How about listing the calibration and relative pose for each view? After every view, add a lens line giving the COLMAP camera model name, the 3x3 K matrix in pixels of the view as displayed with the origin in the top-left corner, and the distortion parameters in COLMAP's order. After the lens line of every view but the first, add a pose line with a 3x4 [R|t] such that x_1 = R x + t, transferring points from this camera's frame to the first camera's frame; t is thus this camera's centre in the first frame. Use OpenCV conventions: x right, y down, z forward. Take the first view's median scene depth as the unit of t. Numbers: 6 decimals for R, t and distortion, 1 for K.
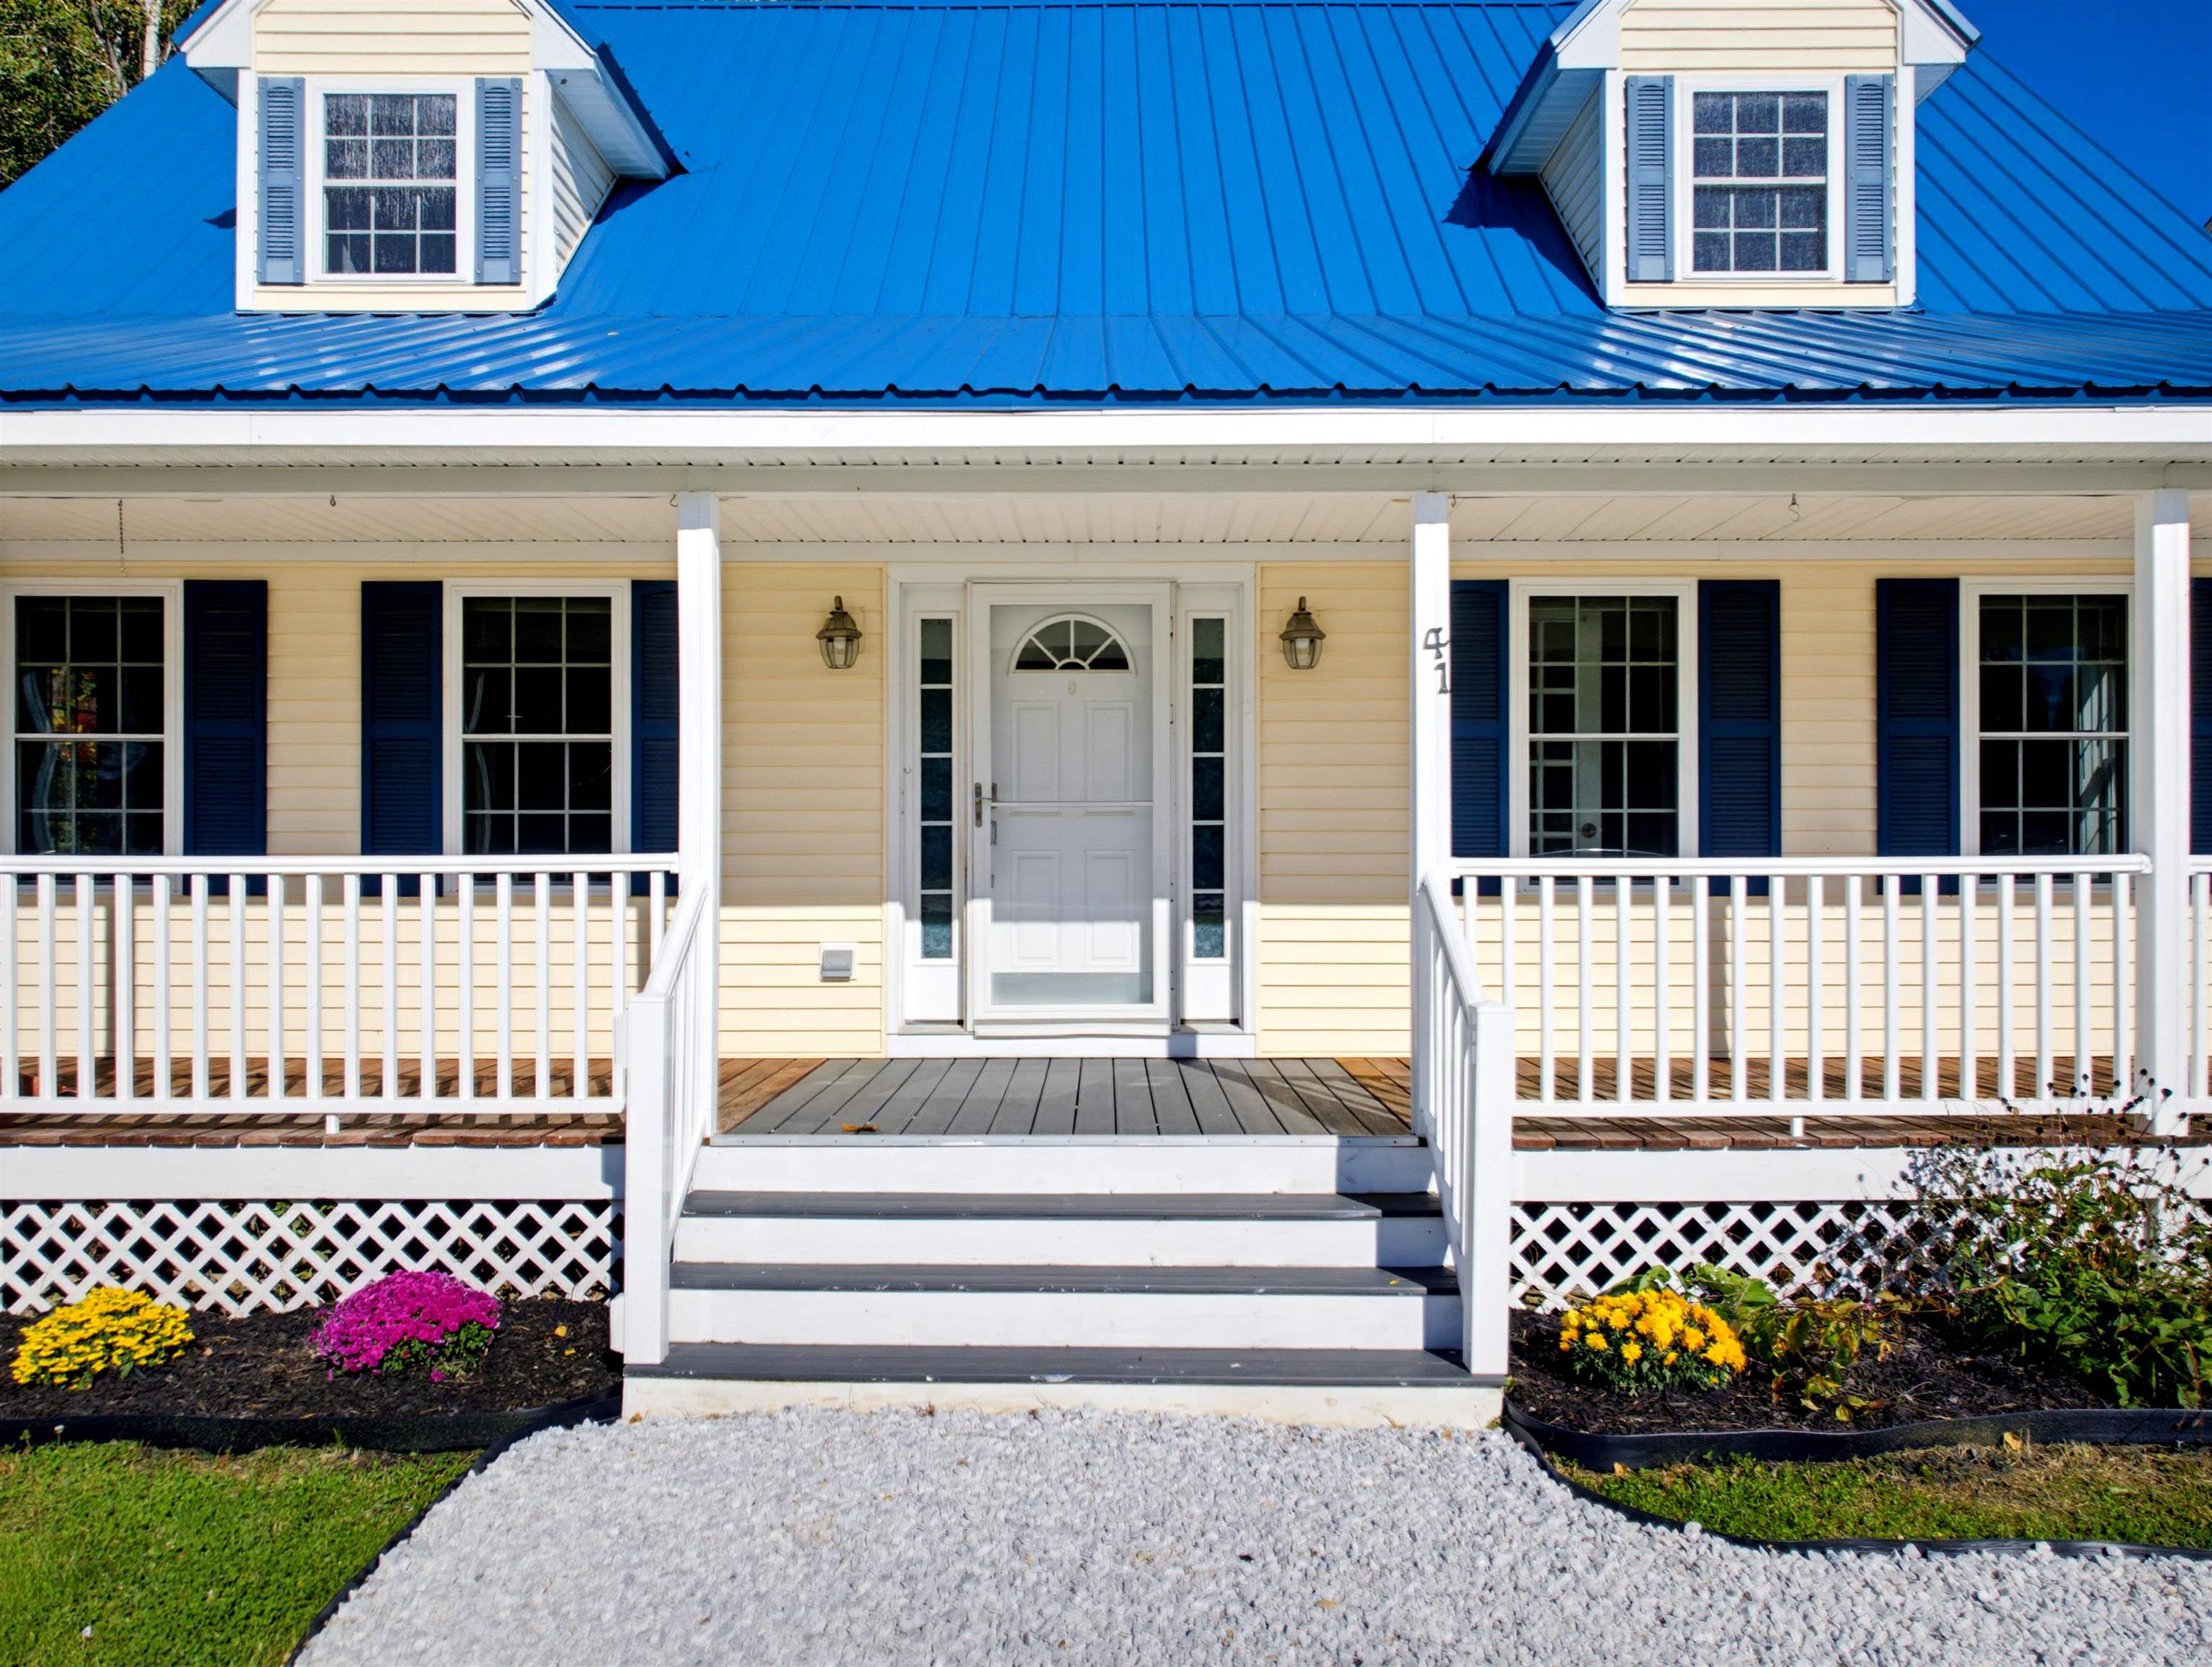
lens RADIAL K [[1547.1, 0, 1106.0], [0, 1547.1, 833.5], [0, 0, 1]] dist [-0.003598, -0.001397]
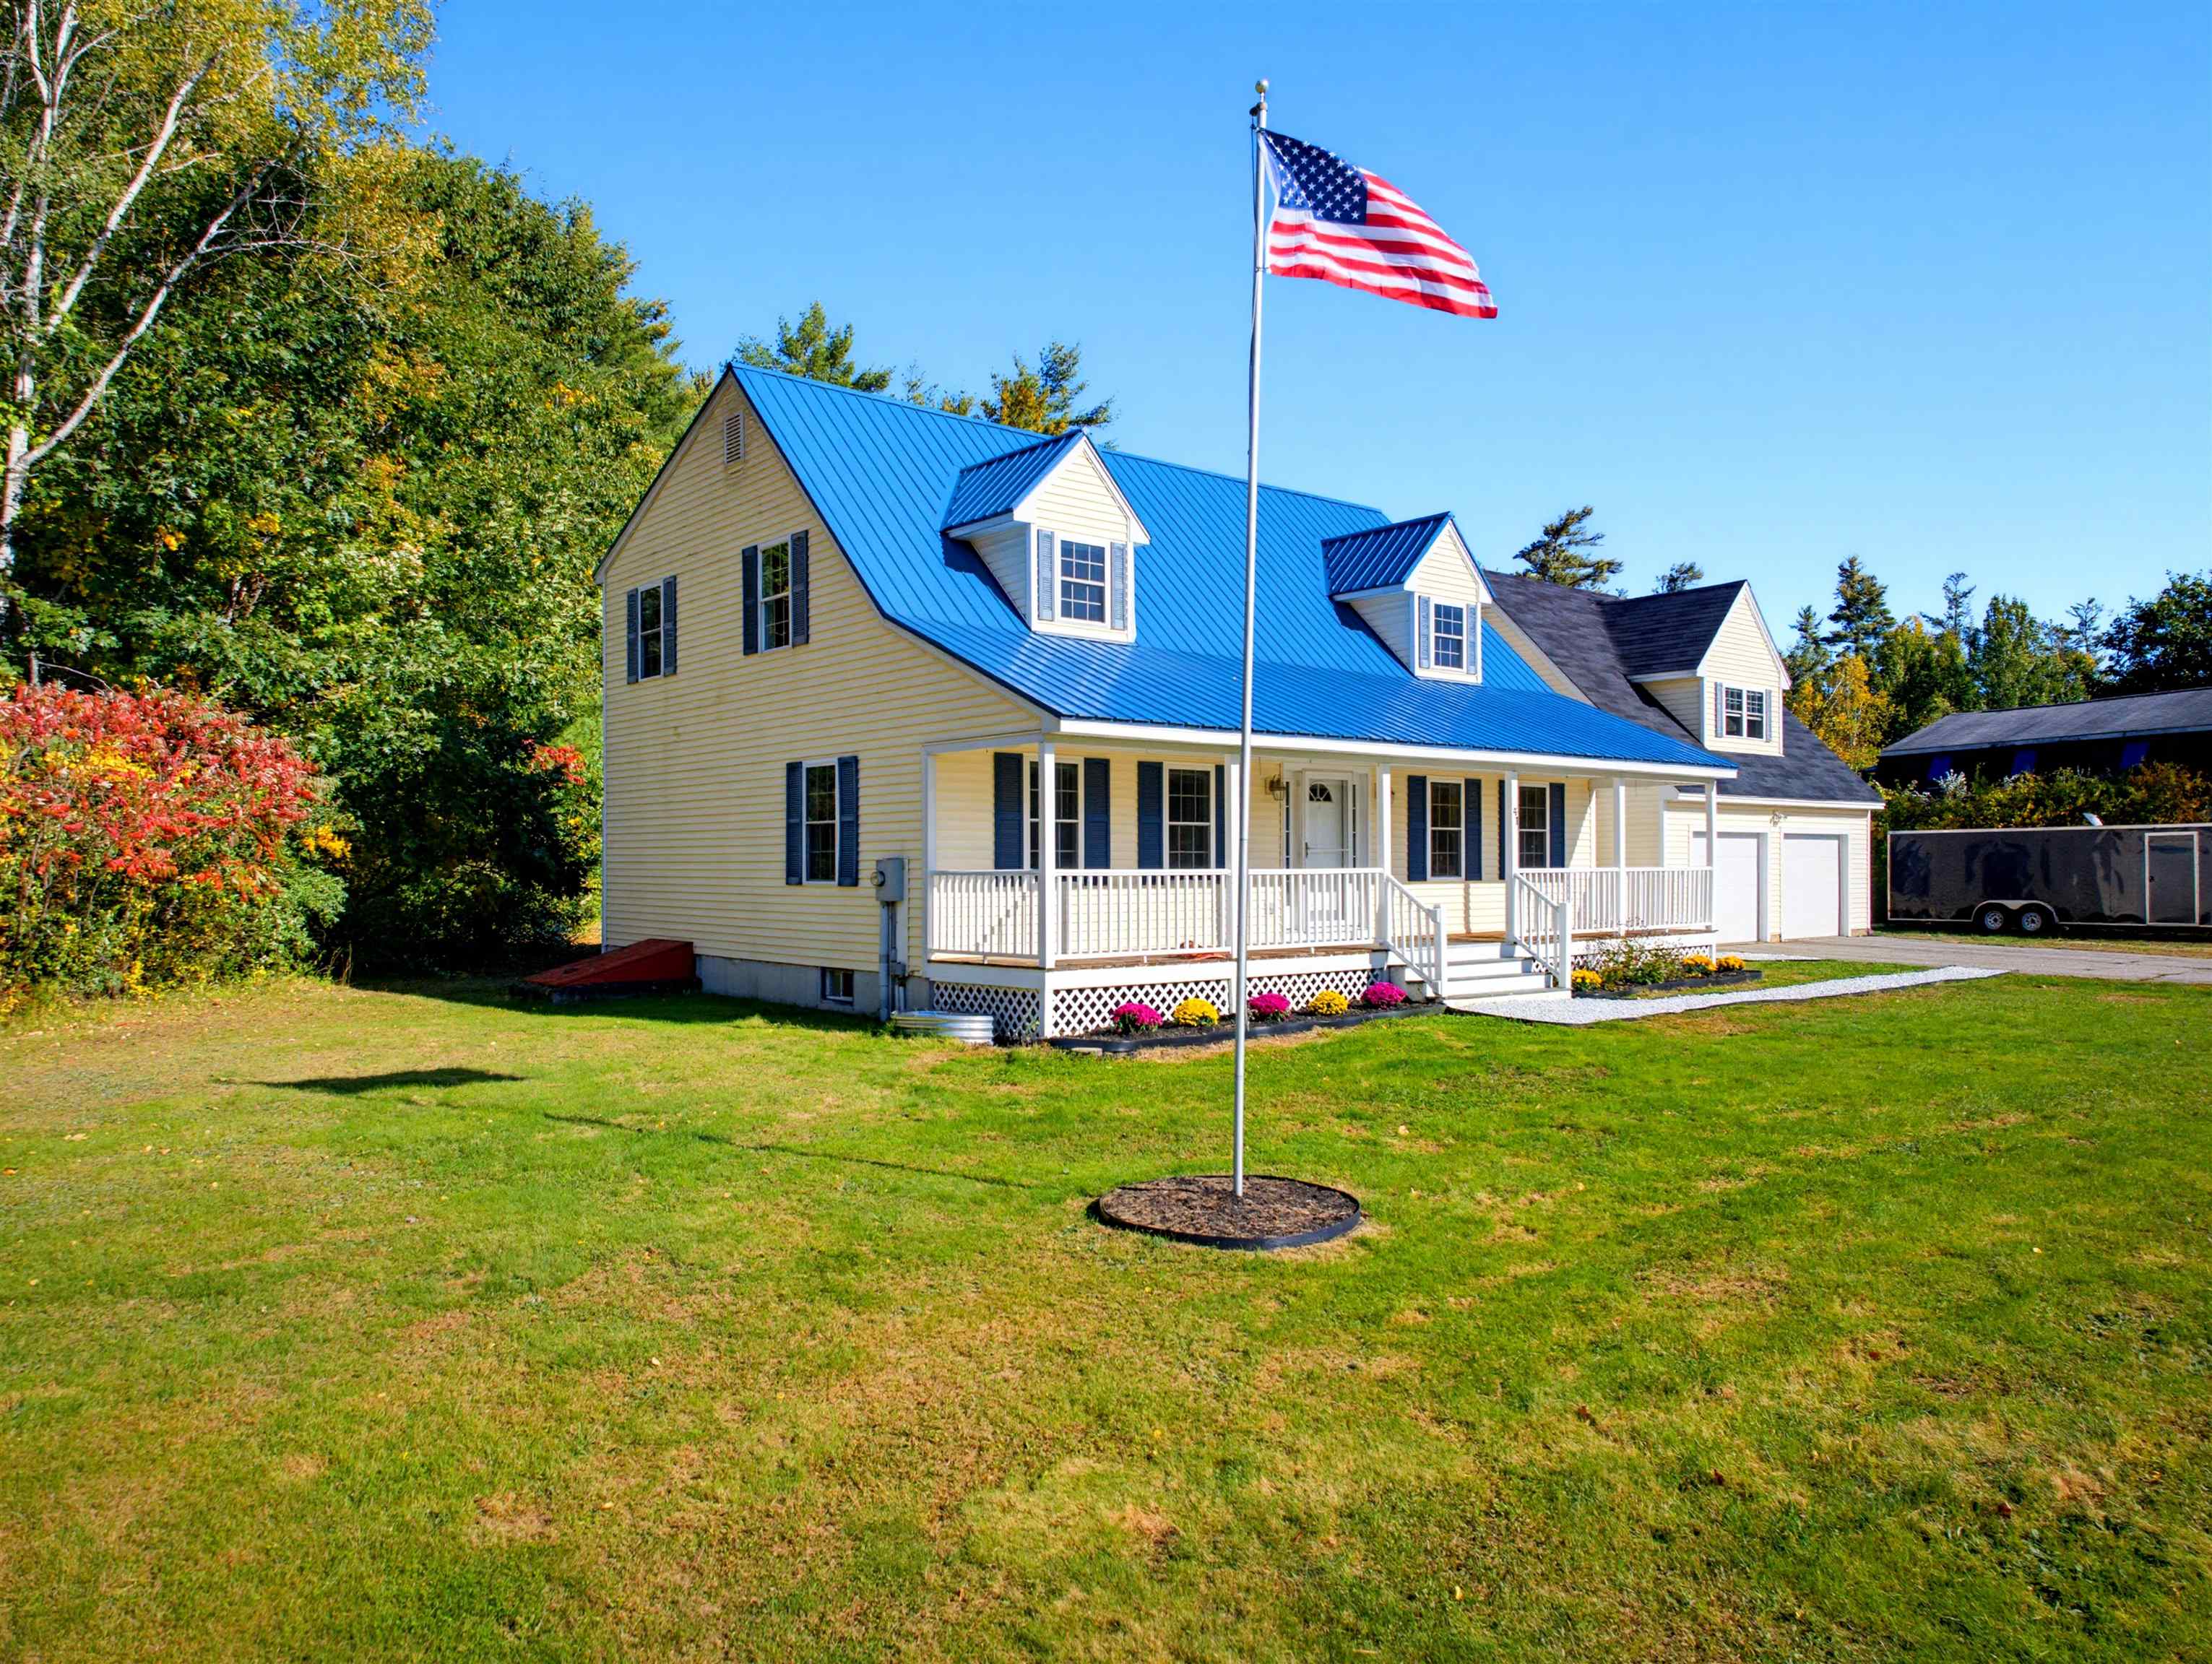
lens RADIAL K [[1547.0, 0, 1106.0], [0, 1547.0, 832.0], [0, 0, 1]] dist [-0.003598, -0.001397]
pose [[0.764900, 0.013250, 0.644013, -2.142142], [-0.005399, 0.999885, -0.014160, -0.009939], [-0.644127, 0.007354, 0.764883, -0.896521]]
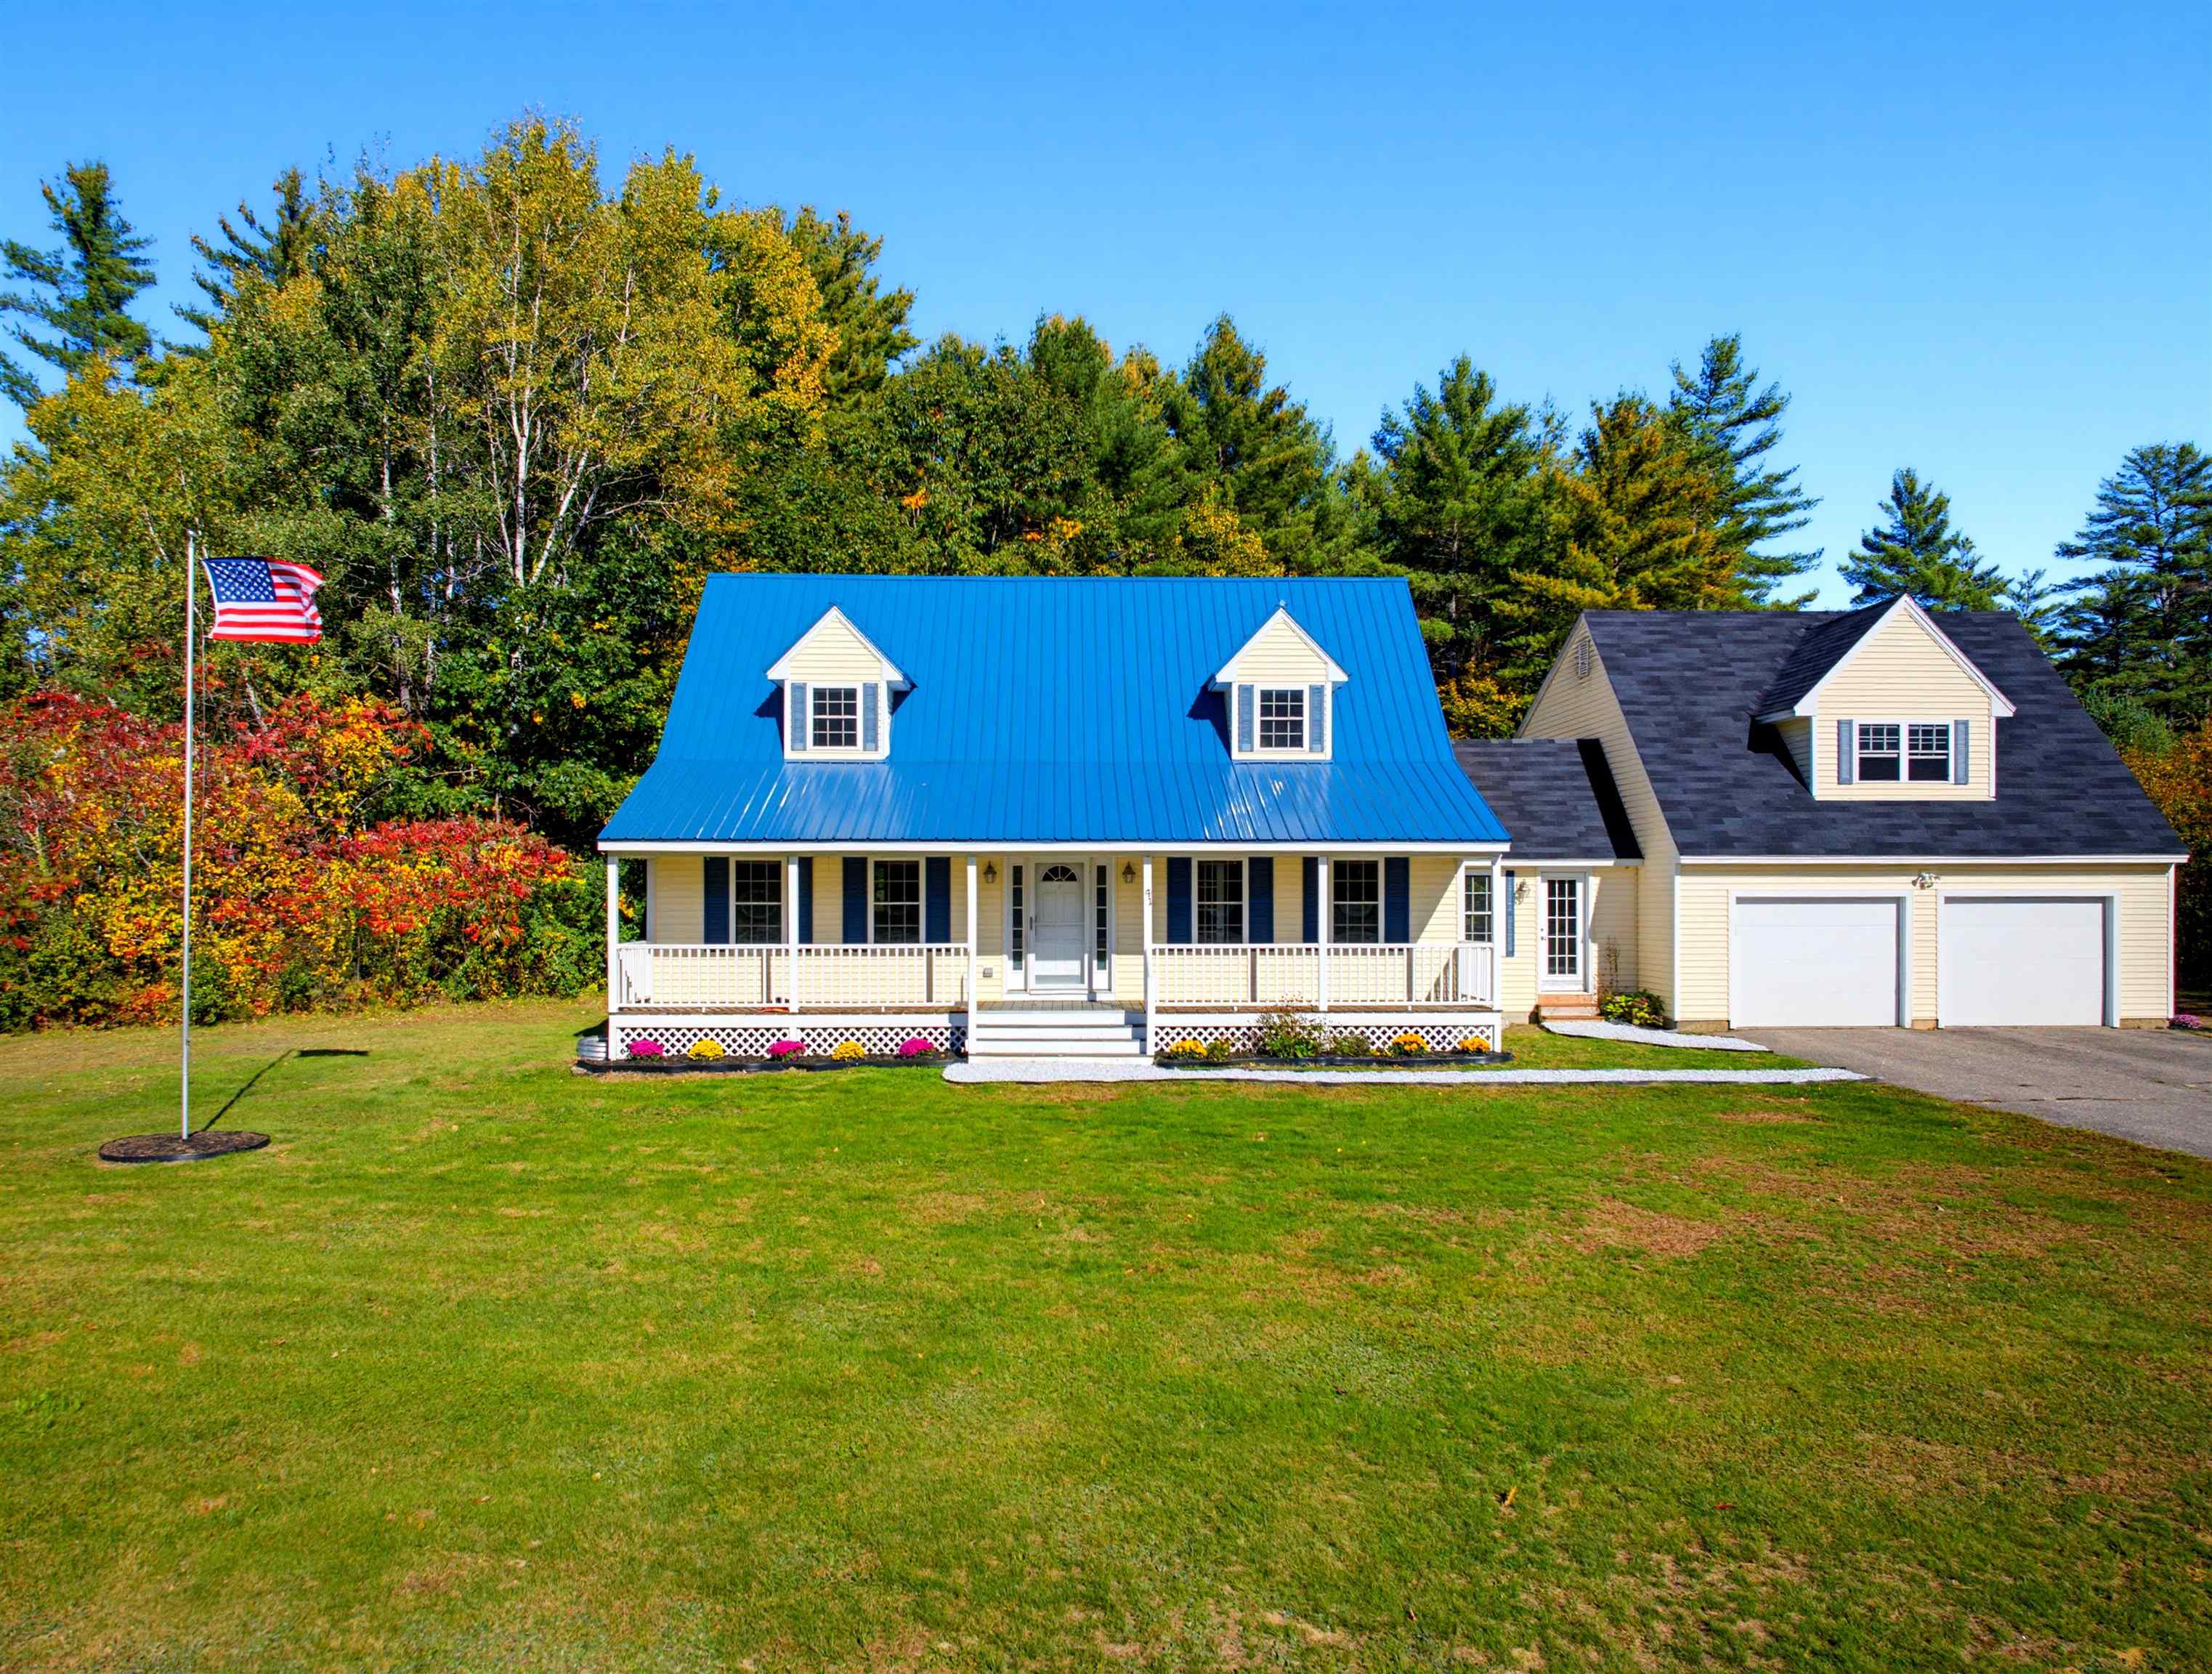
lens RADIAL K [[1546.1, 0, 1103.3], [0, 1546.1, 873.2], [0, 0, 1]] dist [0.013667, -0.002598]
pose [[0.999576, 0.001613, 0.029076, -0.024174], [-0.001799, 0.999978, 0.006371, -0.146916], [-0.029065, -0.006420, 0.999557, -2.285025]]
